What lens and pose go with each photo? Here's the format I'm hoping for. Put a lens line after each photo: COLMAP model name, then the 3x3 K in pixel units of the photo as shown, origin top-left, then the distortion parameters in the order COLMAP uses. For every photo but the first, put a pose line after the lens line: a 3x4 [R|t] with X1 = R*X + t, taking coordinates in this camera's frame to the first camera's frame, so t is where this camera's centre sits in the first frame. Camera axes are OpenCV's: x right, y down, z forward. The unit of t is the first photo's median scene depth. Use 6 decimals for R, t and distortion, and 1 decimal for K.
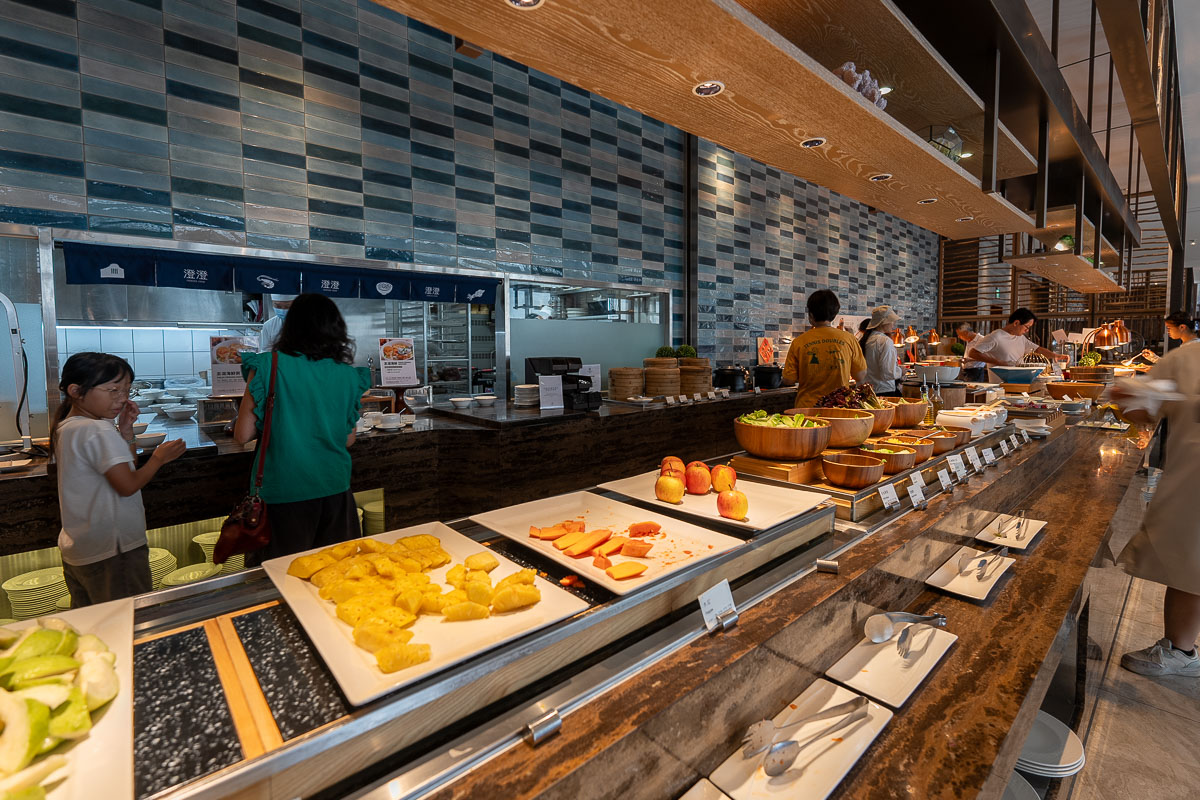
lens RADIAL K [[541.6, 0, 600.0], [0, 541.6, 398.7], [0, 0, 1]] dist [-0.003385, -0.000072]
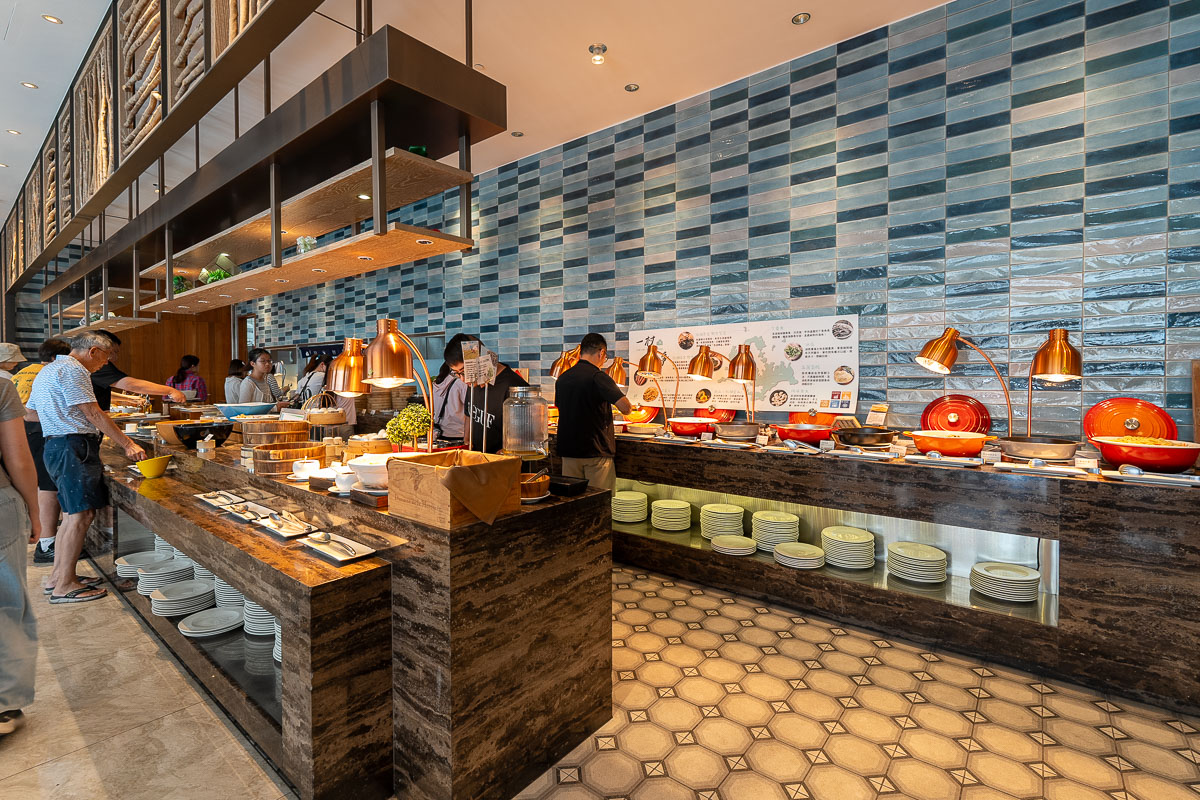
lens RADIAL K [[541.6, 0, 600.8], [0, 541.6, 393.9], [0, 0, 1]] dist [-0.003385, -0.000072]
pose [[0.157031, 0.049681, -0.986343, 1.250573], [-0.088027, 0.995463, 0.036126, -0.118216], [0.983663, 0.081152, 0.160692, 1.016799]]
